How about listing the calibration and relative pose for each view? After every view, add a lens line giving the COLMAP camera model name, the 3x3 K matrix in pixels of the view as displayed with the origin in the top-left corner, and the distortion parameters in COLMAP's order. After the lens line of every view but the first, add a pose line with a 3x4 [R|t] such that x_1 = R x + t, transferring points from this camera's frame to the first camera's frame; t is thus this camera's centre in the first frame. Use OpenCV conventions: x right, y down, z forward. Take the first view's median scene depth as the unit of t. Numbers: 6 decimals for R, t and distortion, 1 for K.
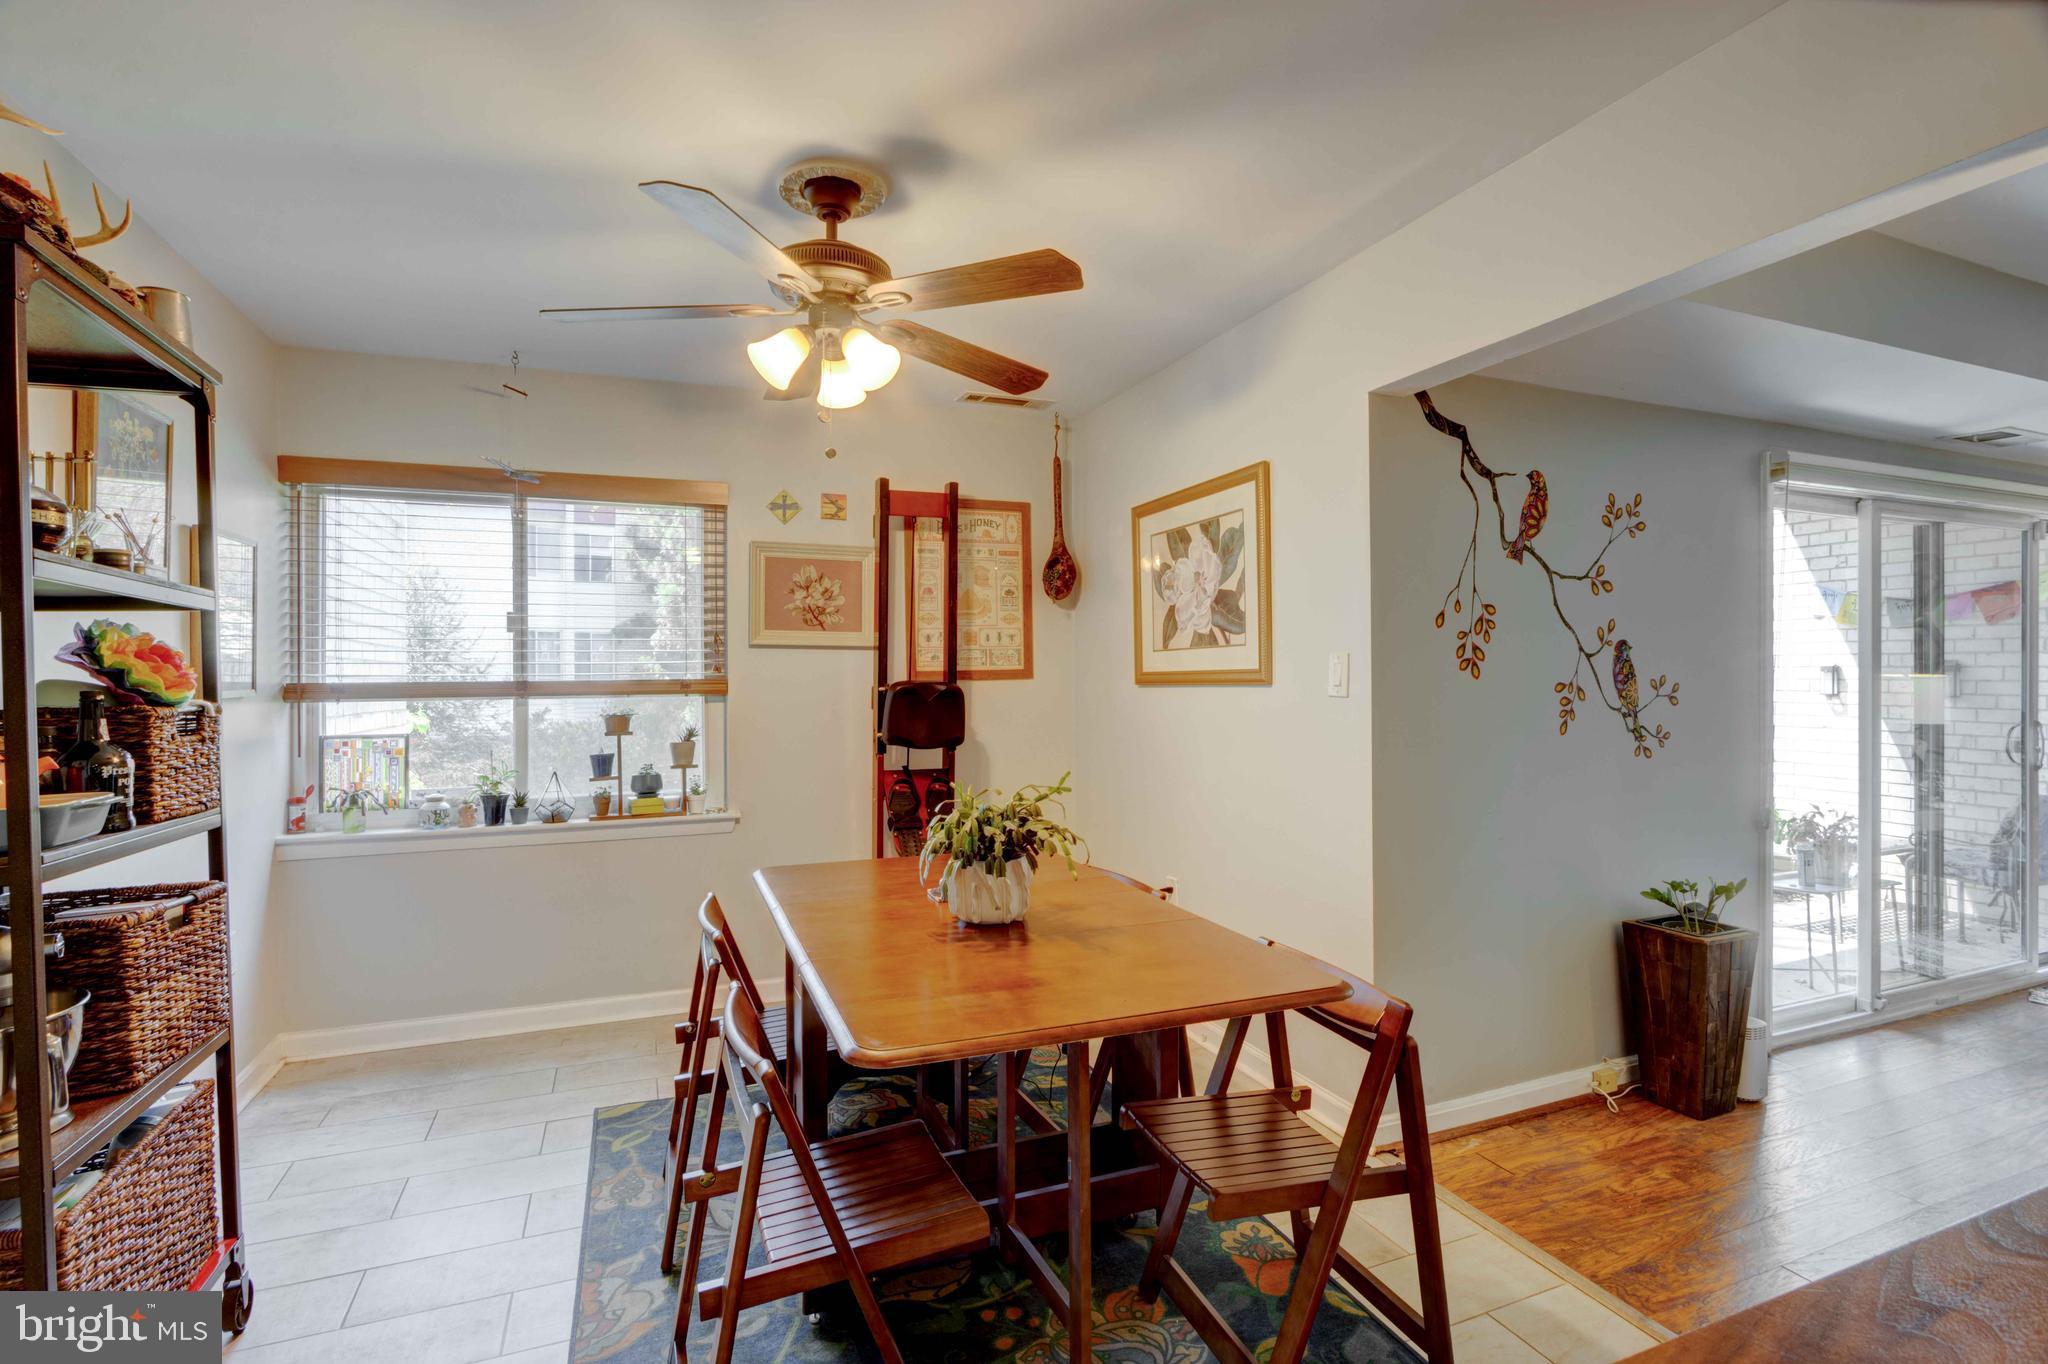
lens RADIAL K [[953.7, 0, 1017.3], [0, 953.7, 674.6], [0, 0, 1]] dist [-0.018574, 0.002915]
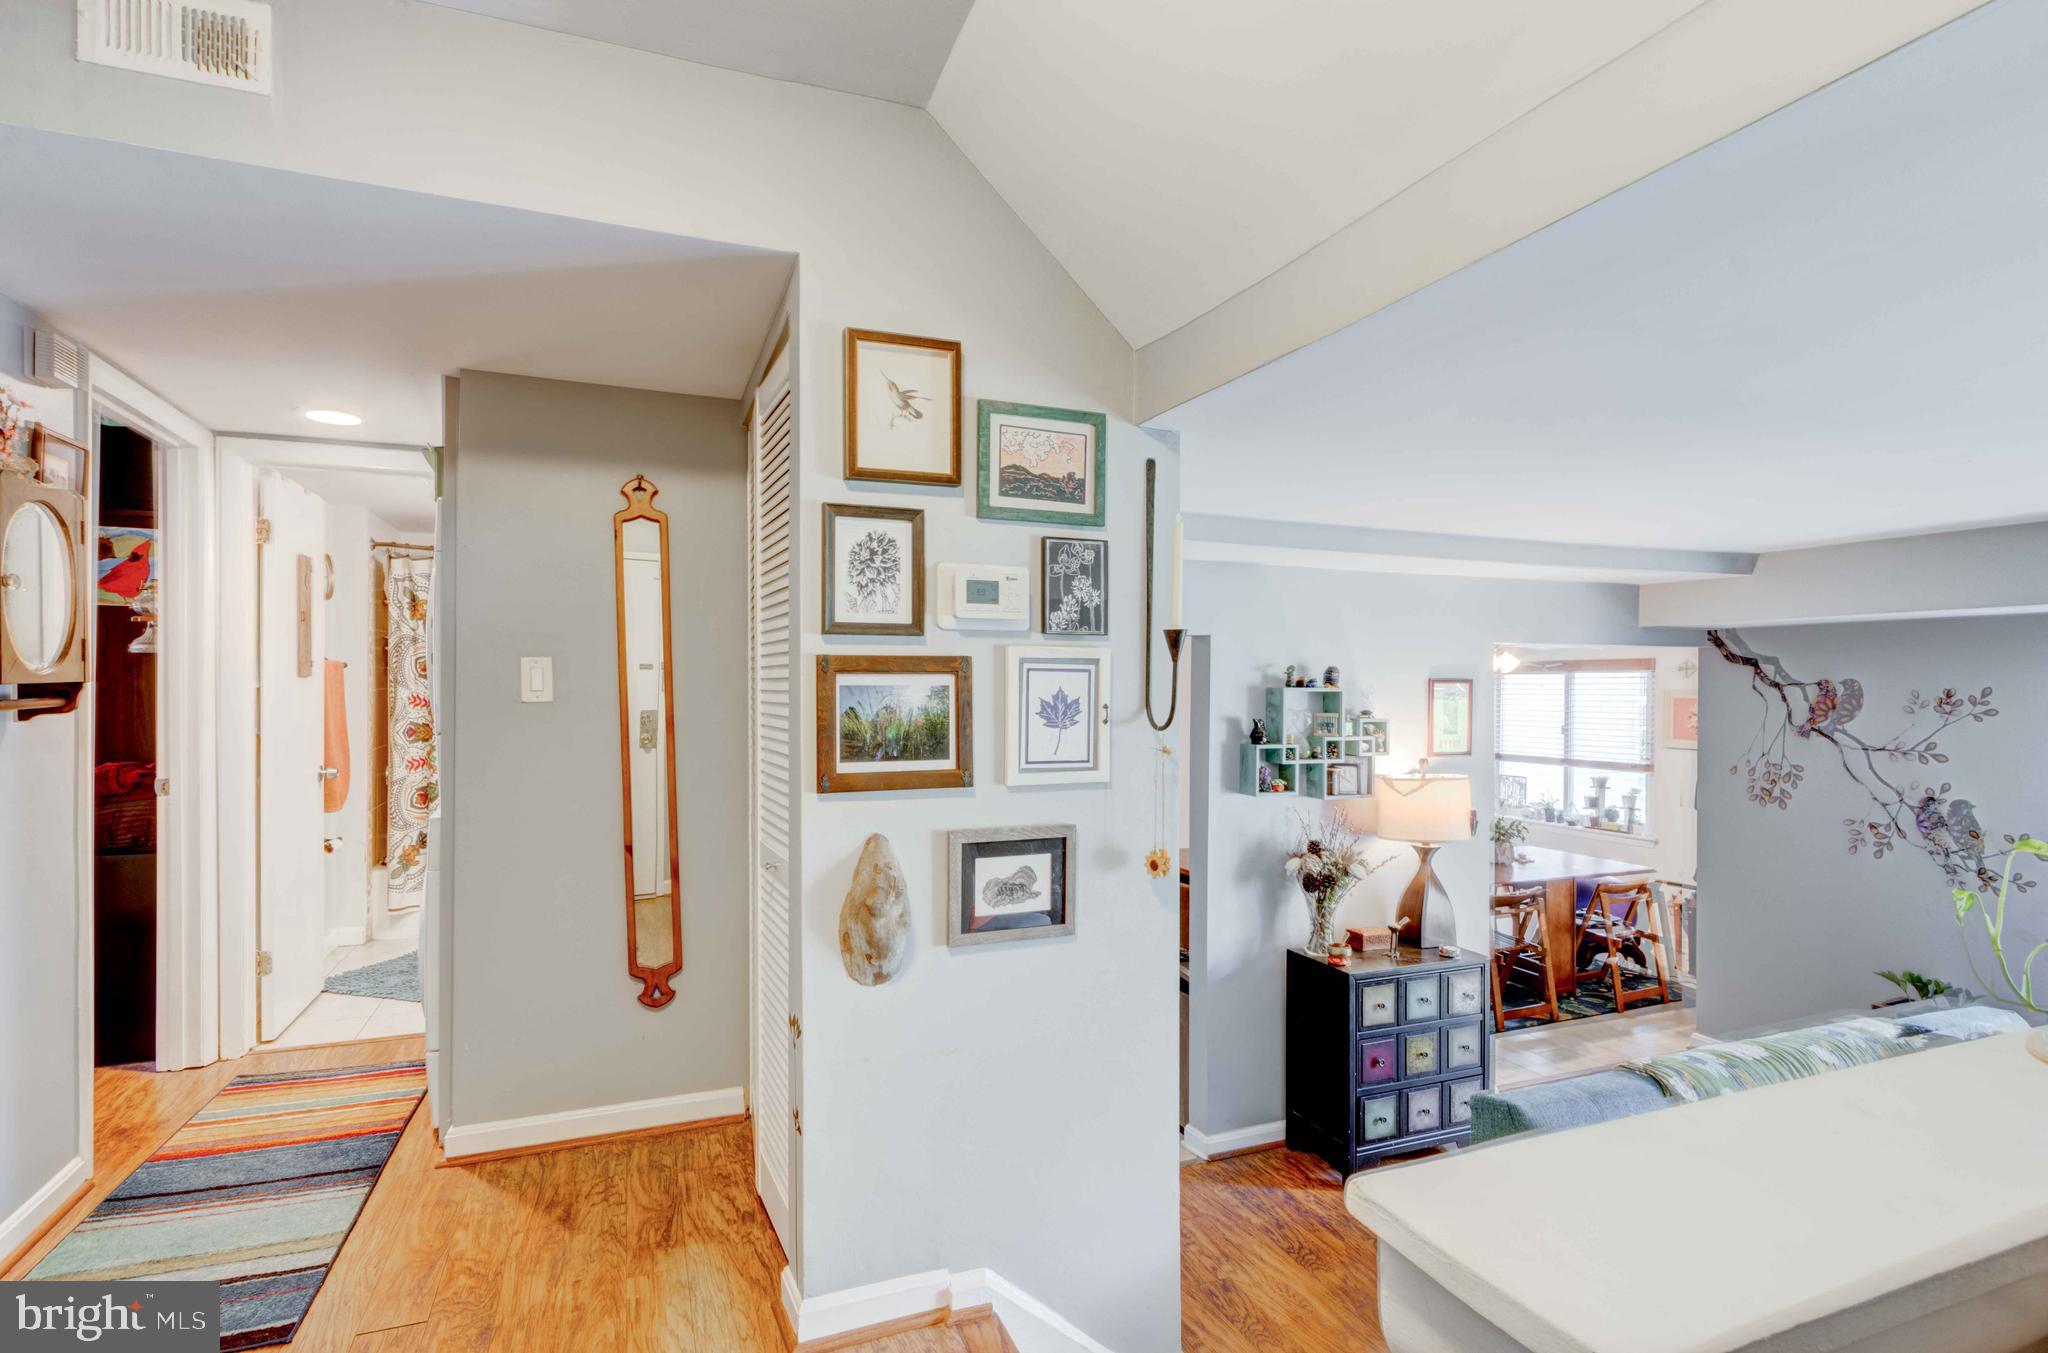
lens RADIAL K [[953.7, 0, 1012.0], [0, 953.7, 674.4], [0, 0, 1]] dist [-0.018574, 0.002915]
pose [[-0.008287, -0.009246, -0.999923, 1.983825], [-0.000625, 0.999957, -0.009241, -0.196989], [0.999965, 0.000549, -0.008293, -0.299144]]
